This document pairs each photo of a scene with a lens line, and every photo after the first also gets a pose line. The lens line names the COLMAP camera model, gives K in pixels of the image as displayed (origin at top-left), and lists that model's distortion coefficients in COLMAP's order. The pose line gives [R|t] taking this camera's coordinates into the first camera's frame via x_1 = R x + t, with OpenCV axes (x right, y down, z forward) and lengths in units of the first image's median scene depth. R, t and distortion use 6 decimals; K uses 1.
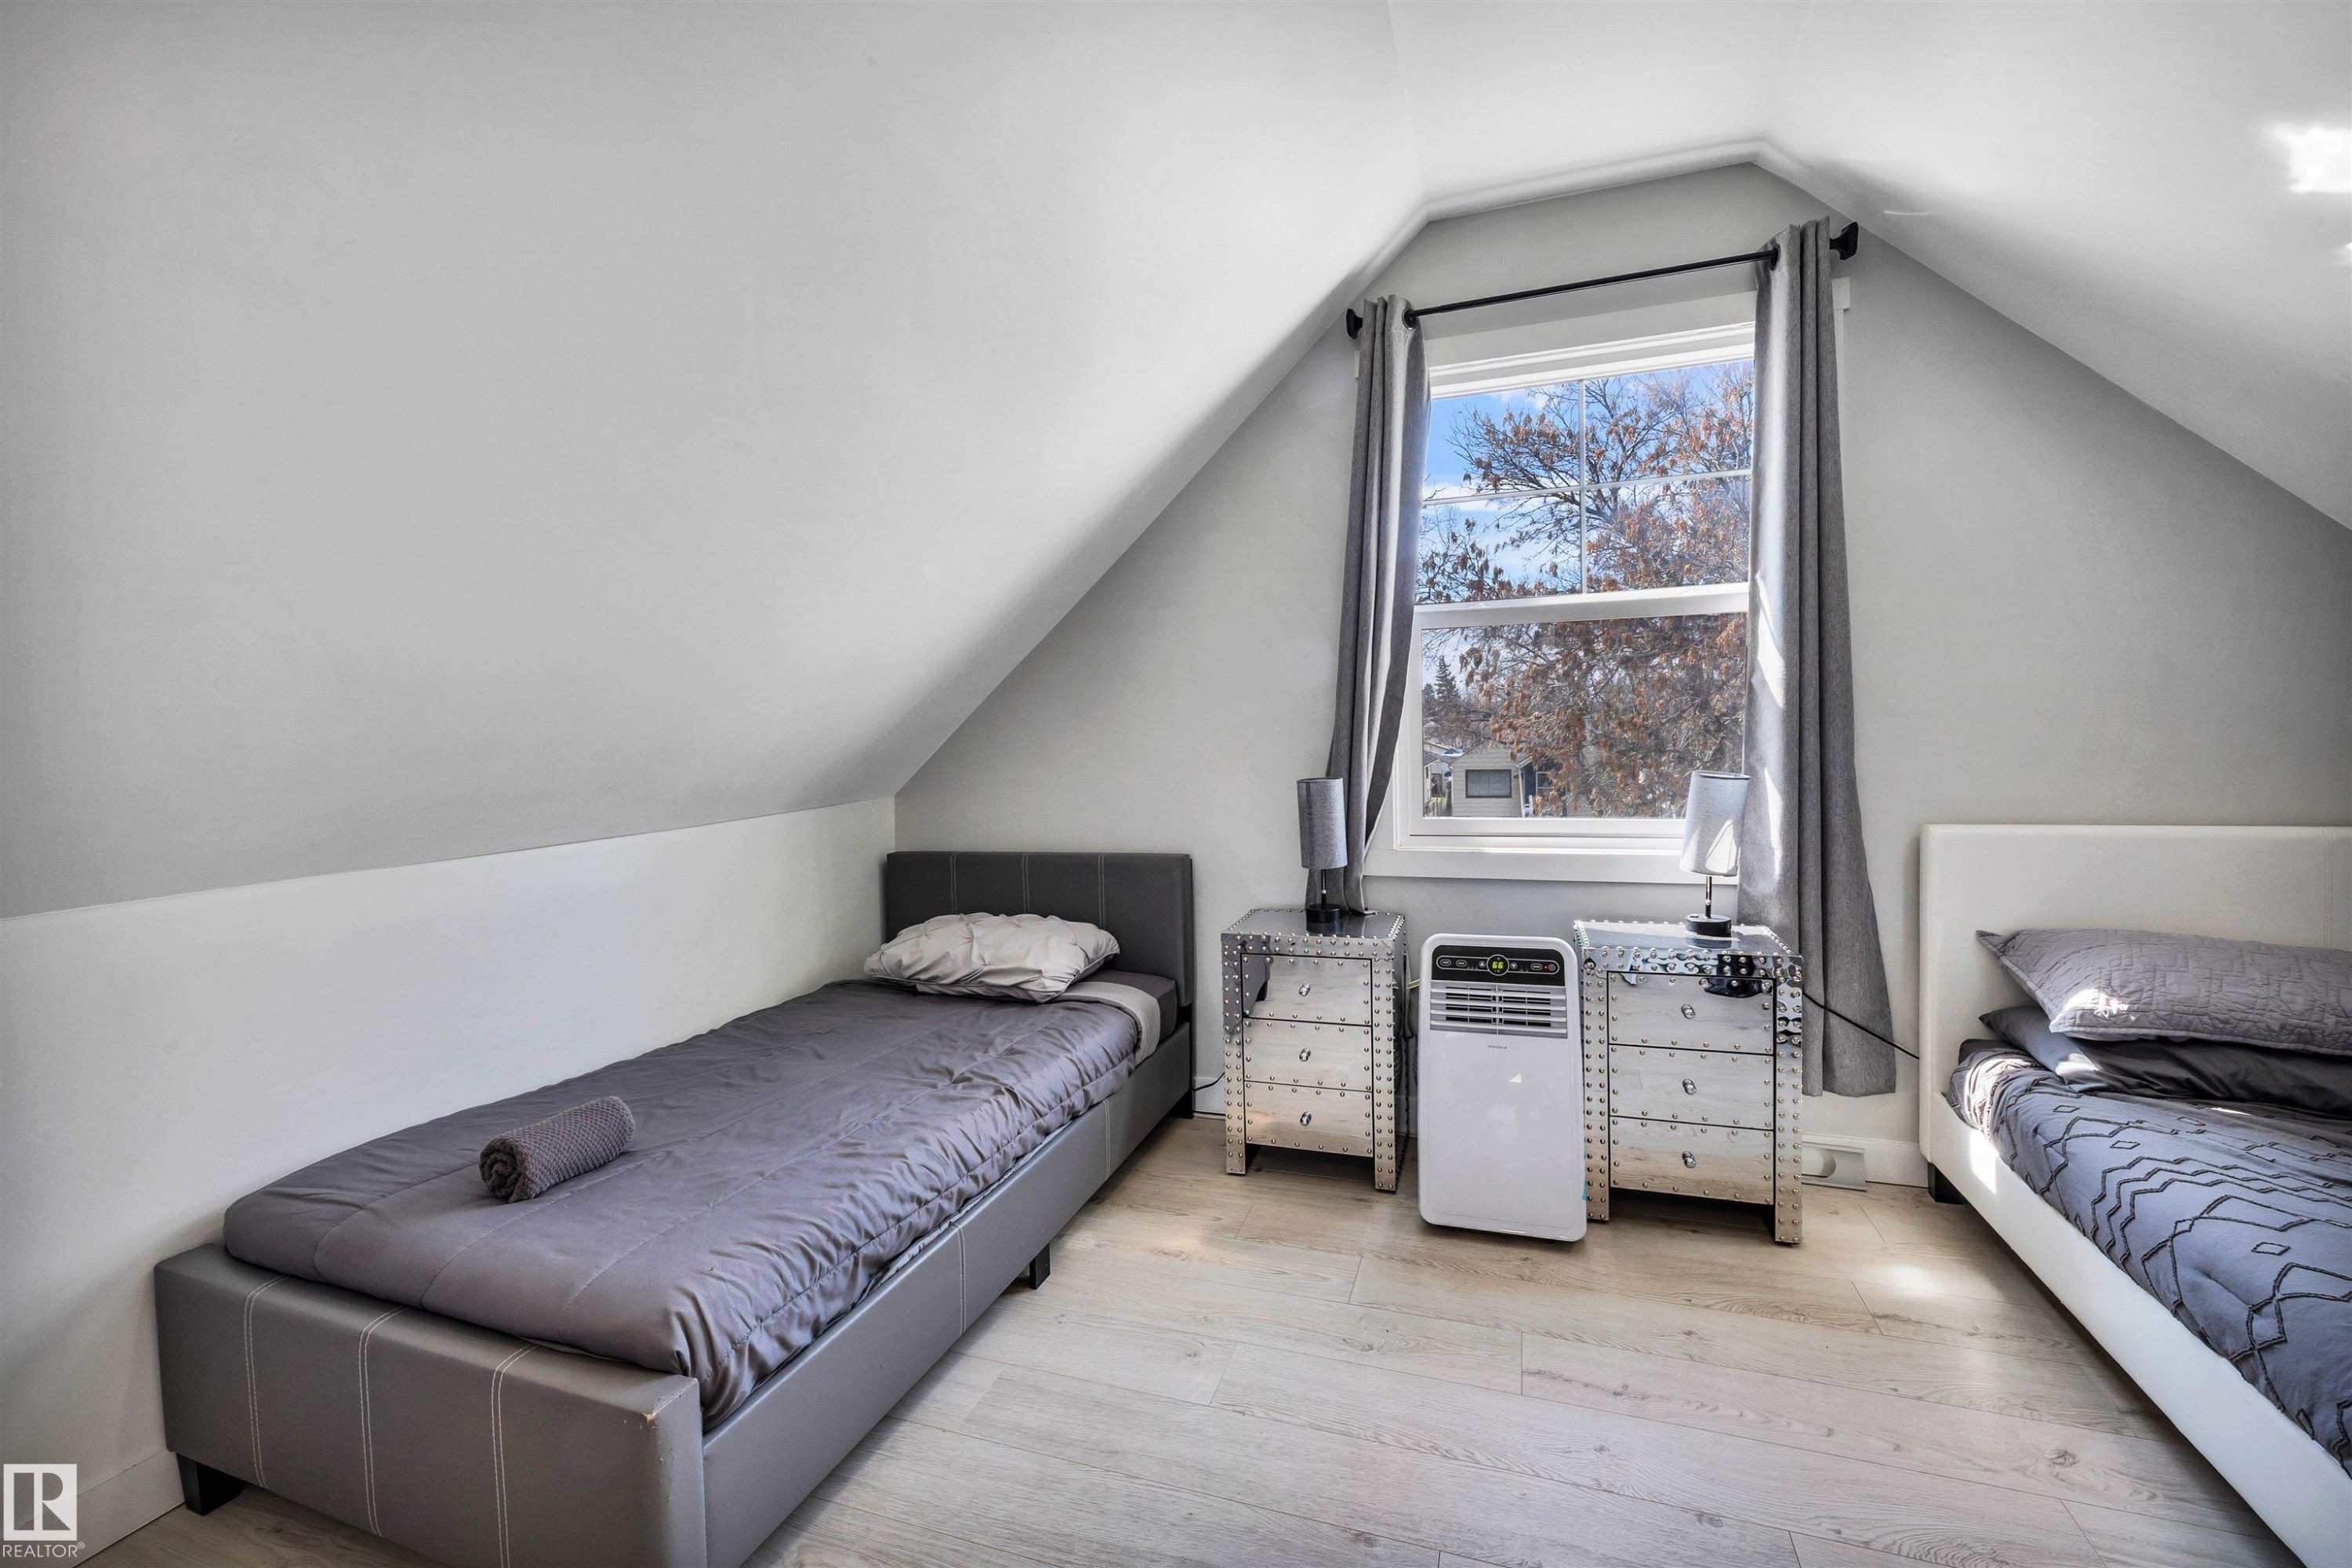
lens RADIAL K [[1026.4, 0, 1176.0], [0, 1026.4, 784.0], [0, 0, 1]] dist [-0.018488, 0.014043]
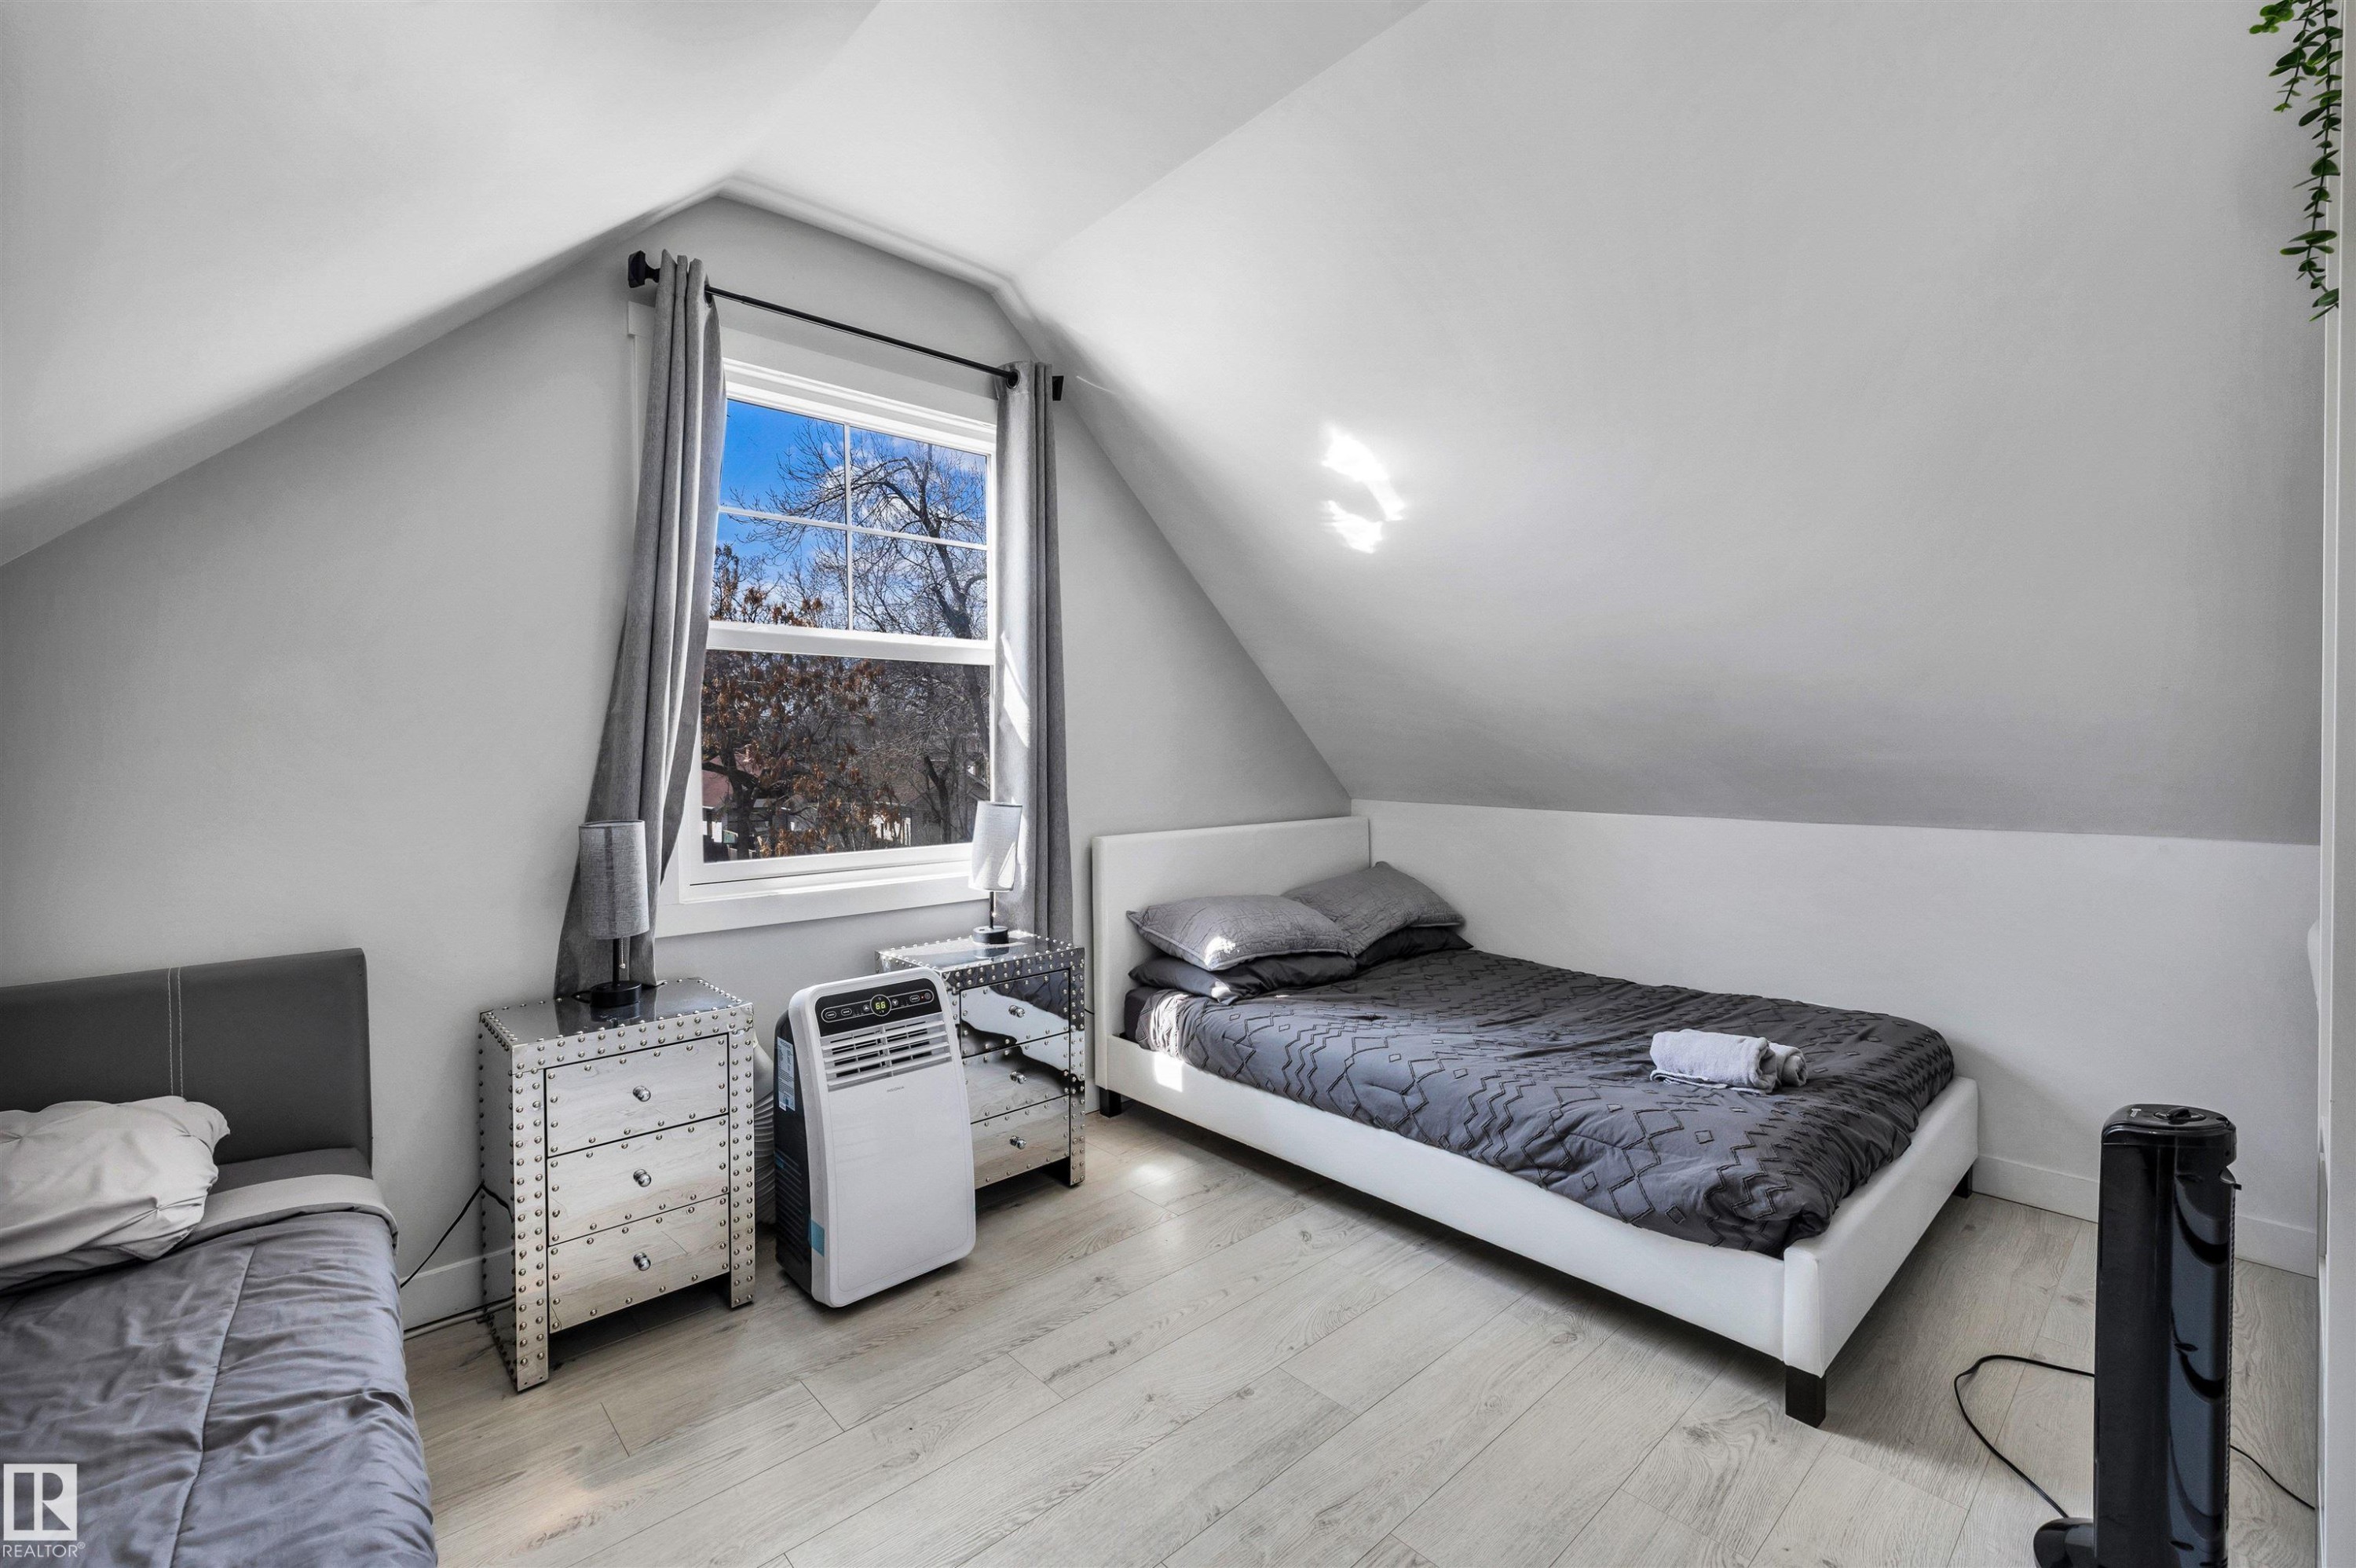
lens RADIAL K [[999.1, 0, 1164.7], [0, 999.1, 775.7], [0, 0, 1]] dist [-0.000899, -0.000117]
pose [[0.469925, -0.000455, 0.882706, -0.386943], [0.039369, 0.999016, -0.020444, -0.010615], [-0.881828, 0.044358, 0.469480, 0.303469]]
